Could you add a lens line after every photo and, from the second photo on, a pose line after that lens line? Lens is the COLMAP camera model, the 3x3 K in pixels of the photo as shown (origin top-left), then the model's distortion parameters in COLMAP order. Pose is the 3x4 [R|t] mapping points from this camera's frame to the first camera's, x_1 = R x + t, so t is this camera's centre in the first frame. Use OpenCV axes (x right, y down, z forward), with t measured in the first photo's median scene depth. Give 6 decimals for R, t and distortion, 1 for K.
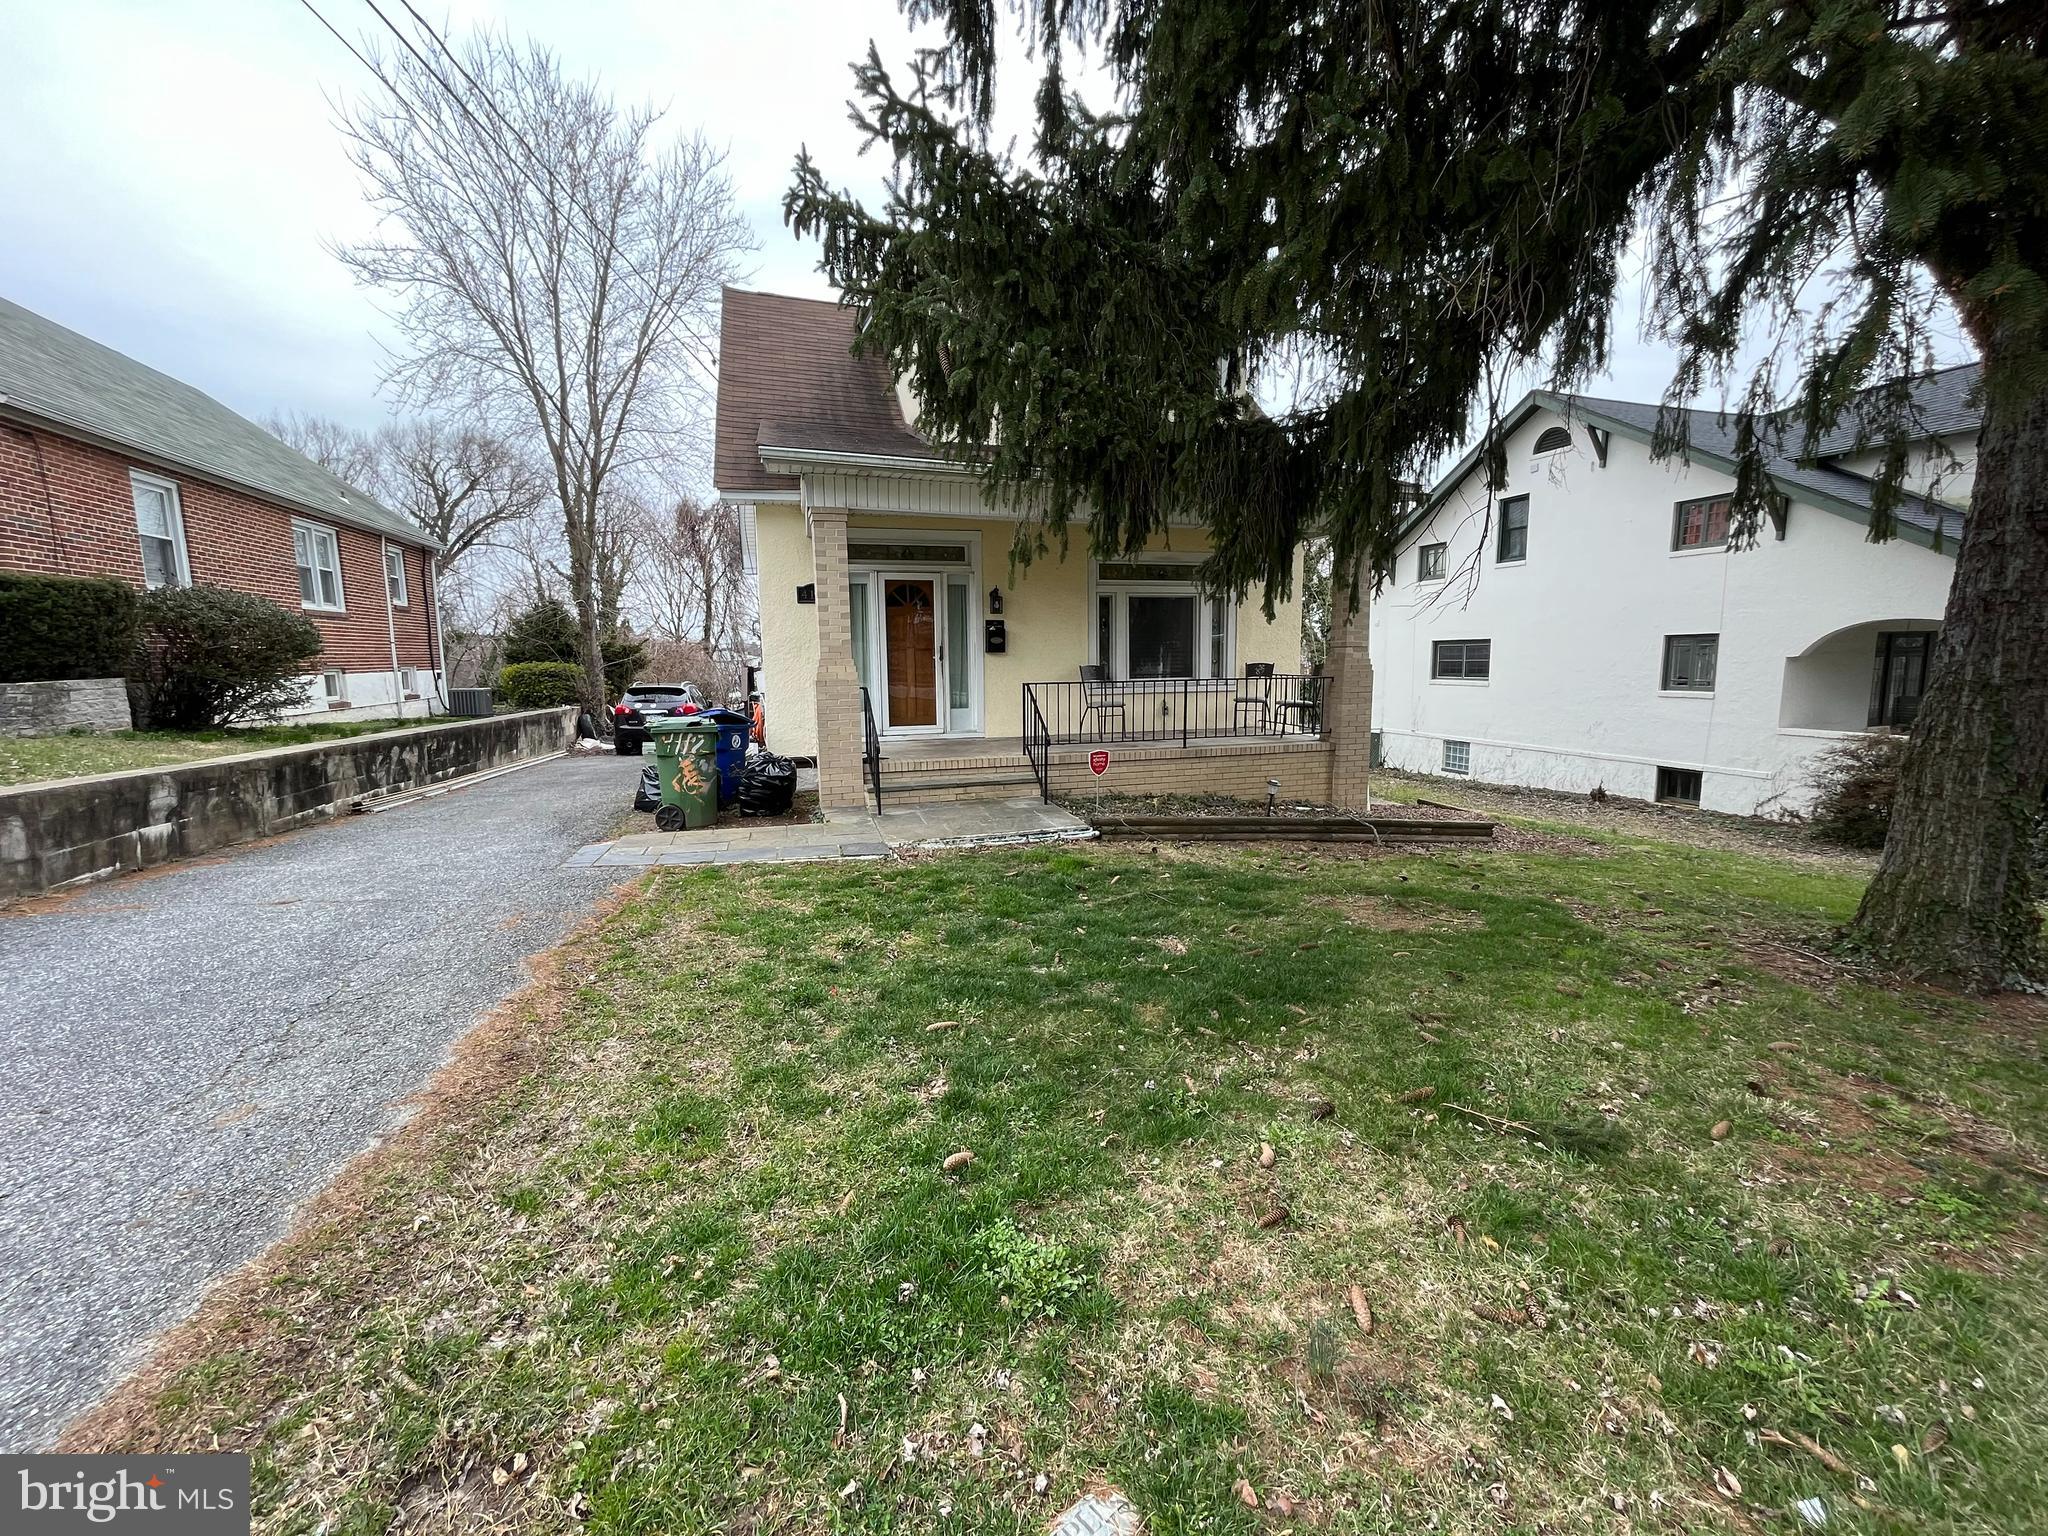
lens RADIAL K [[823.4, 0, 1026.1], [0, 823.4, 764.1], [0, 0, 1]] dist [-0.002553, -0.000470]
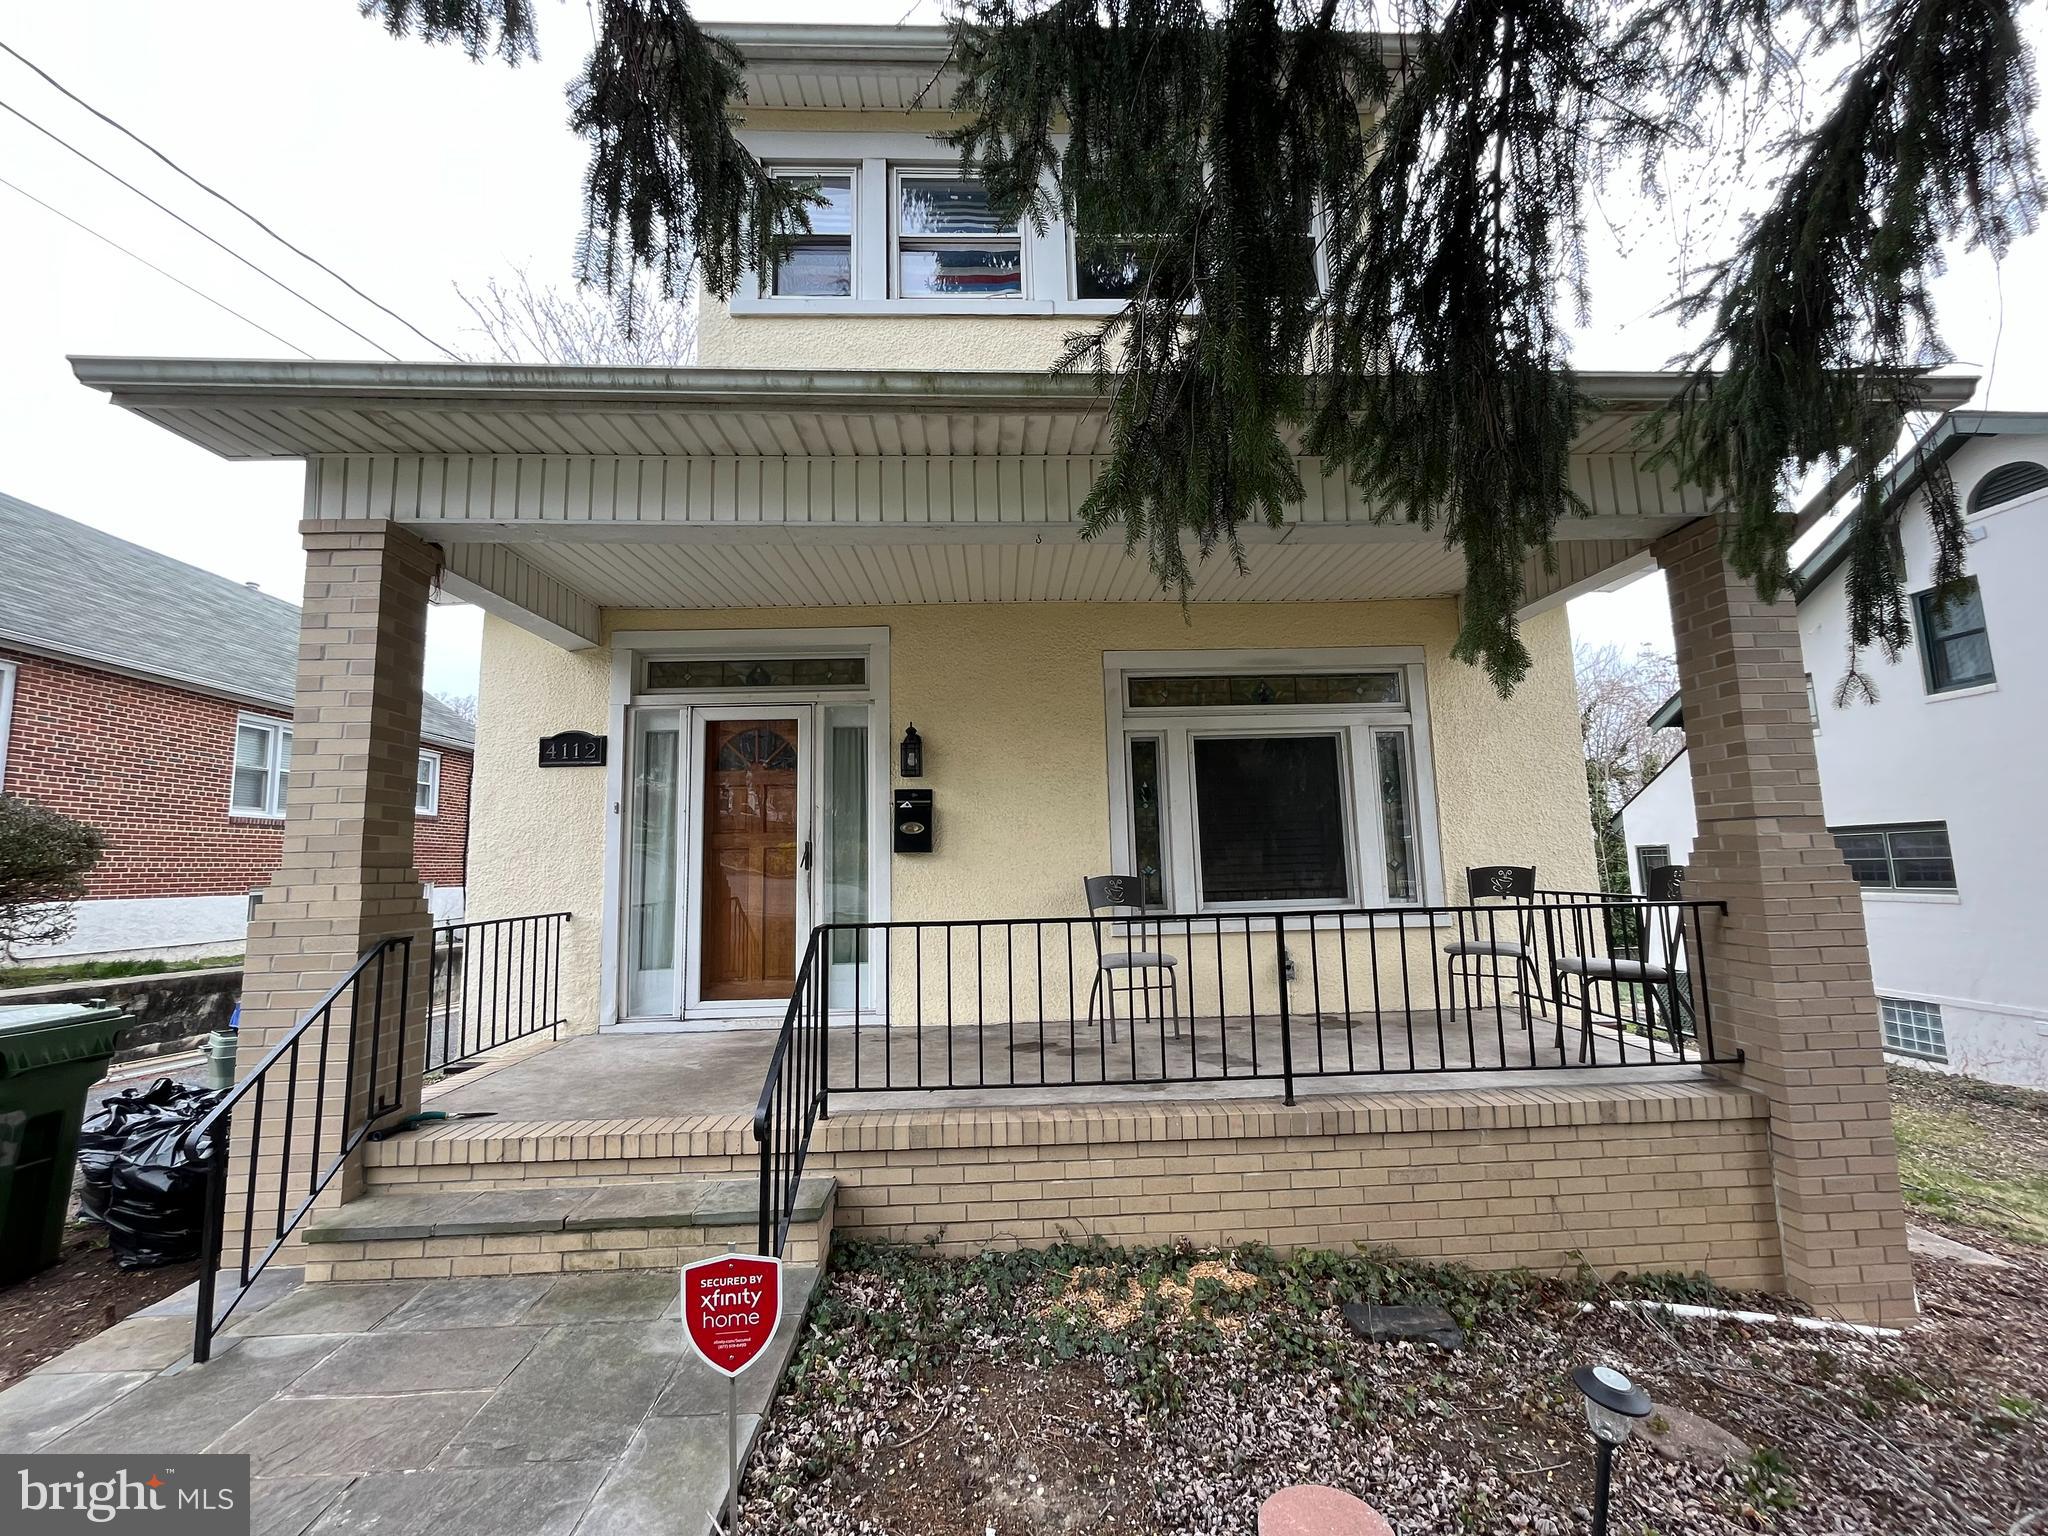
lens RADIAL K [[823.4, 0, 1022.6], [0, 823.4, 767.8], [0, 0, 1]] dist [-0.002553, -0.000470]
pose [[0.966905, -0.042385, -0.251592, 0.156850], [-0.020757, 0.969767, -0.243146, -0.064394], [0.254292, 0.240322, 0.936793, 0.531371]]
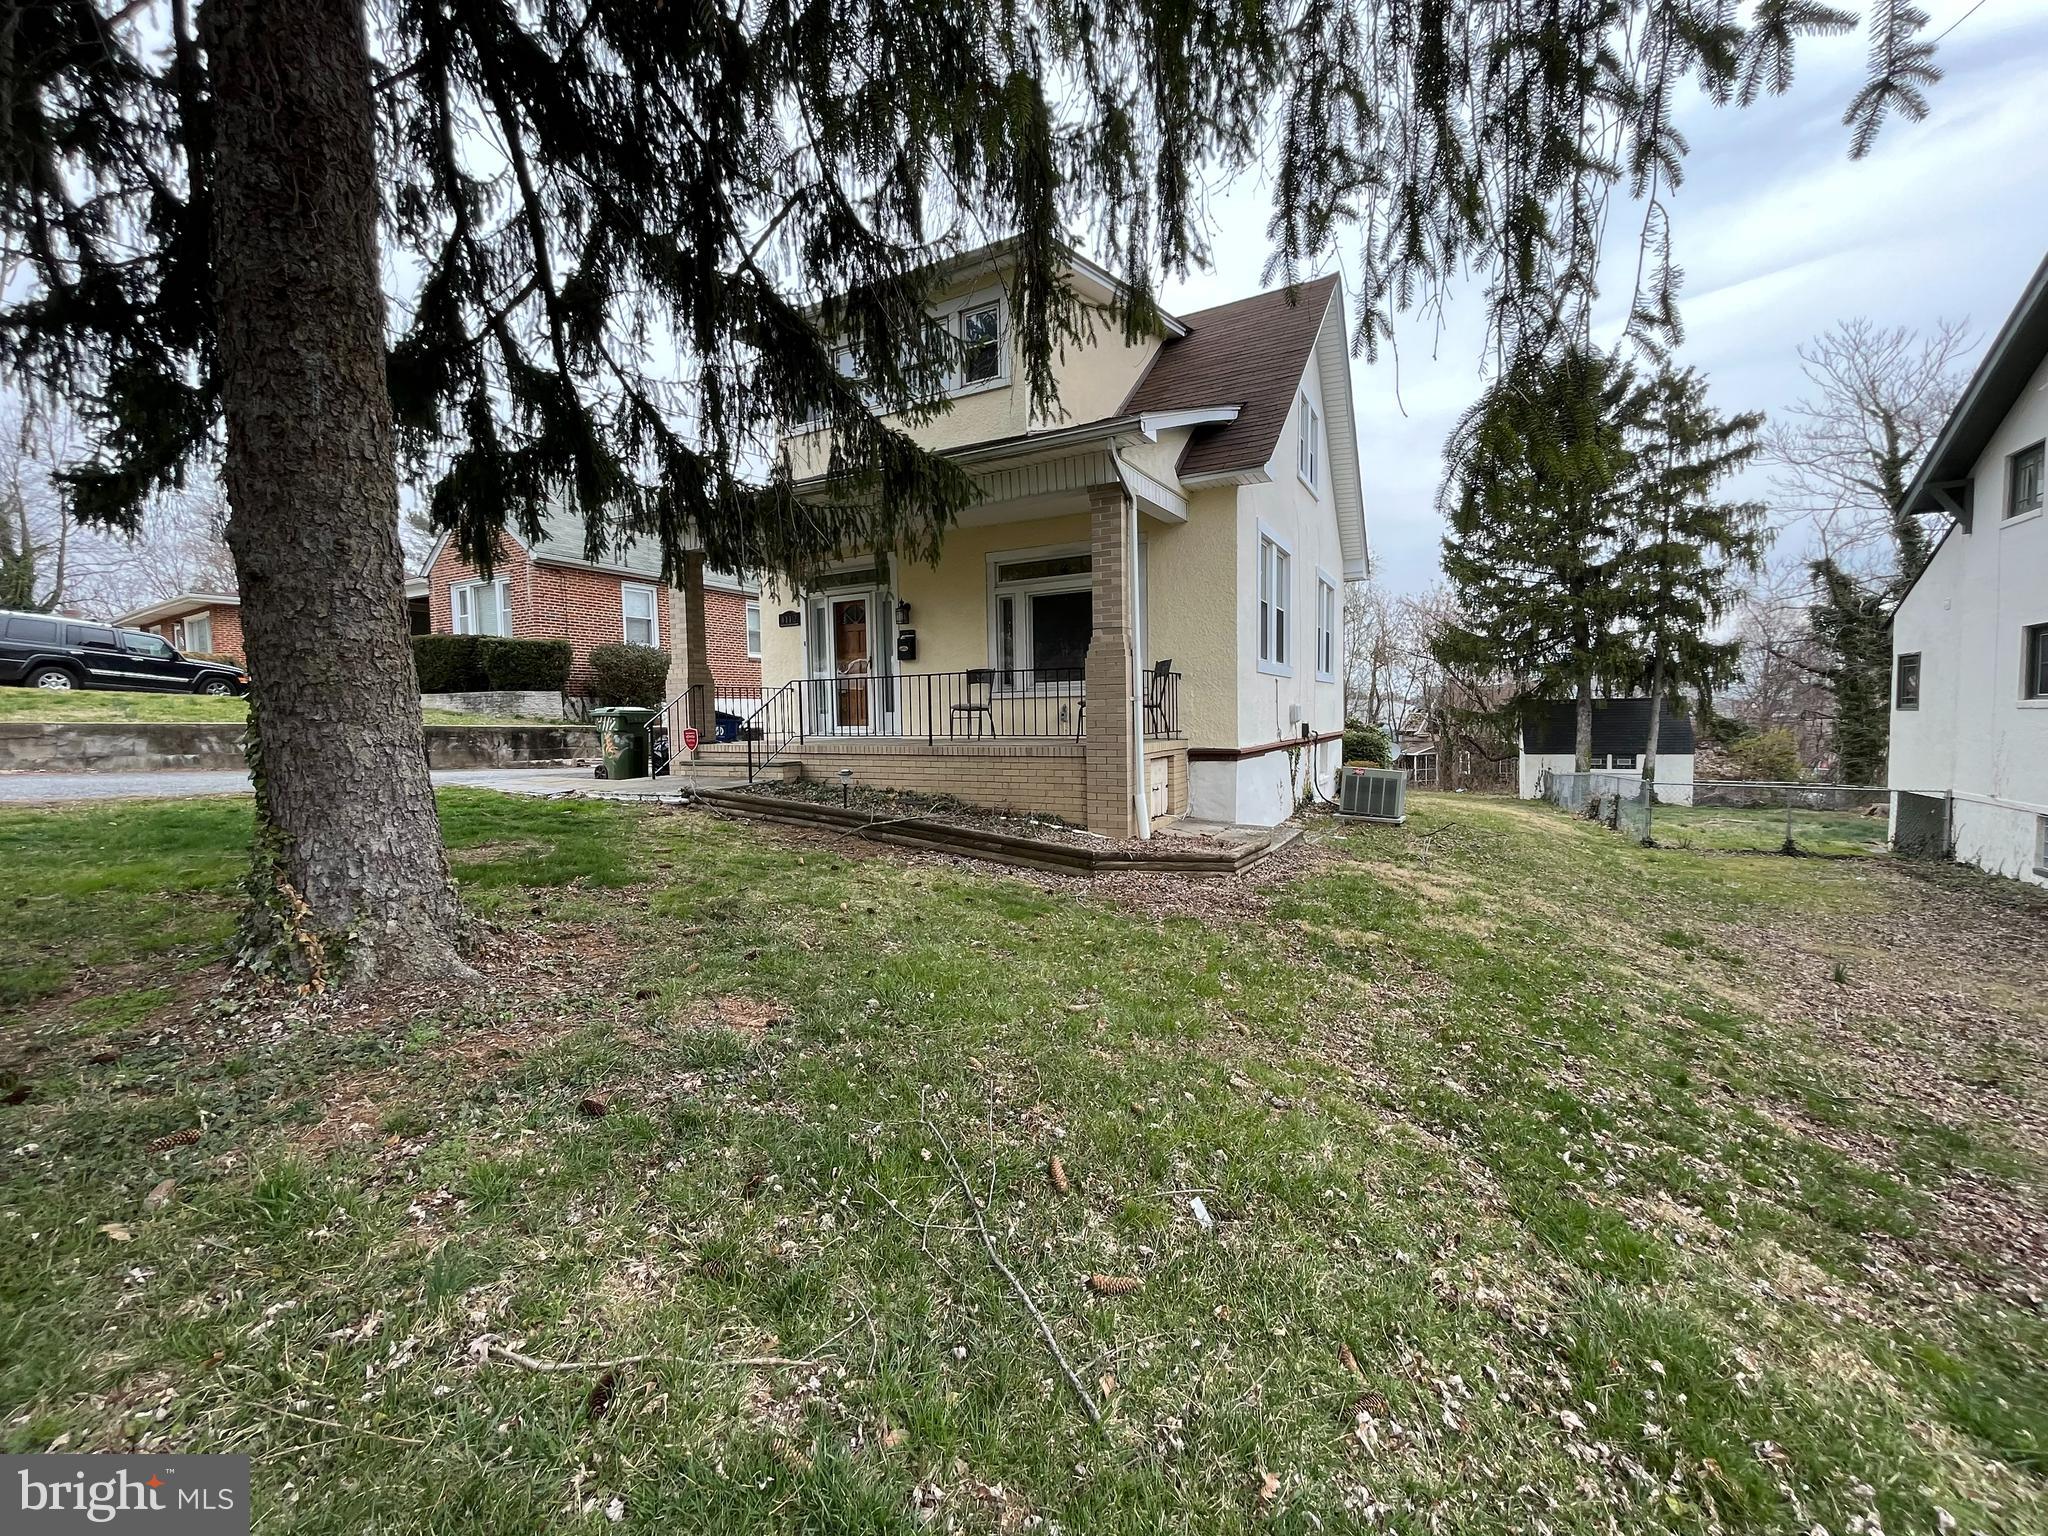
lens RADIAL K [[823.4, 0, 1026.8], [0, 823.4, 763.5], [0, 0, 1]] dist [-0.002553, -0.000470]
pose [[0.702774, 0.042357, -0.710151, 0.844945], [-0.085874, 0.995978, -0.025576, 0.014171], [0.706211, 0.078957, 0.703585, 0.362194]]
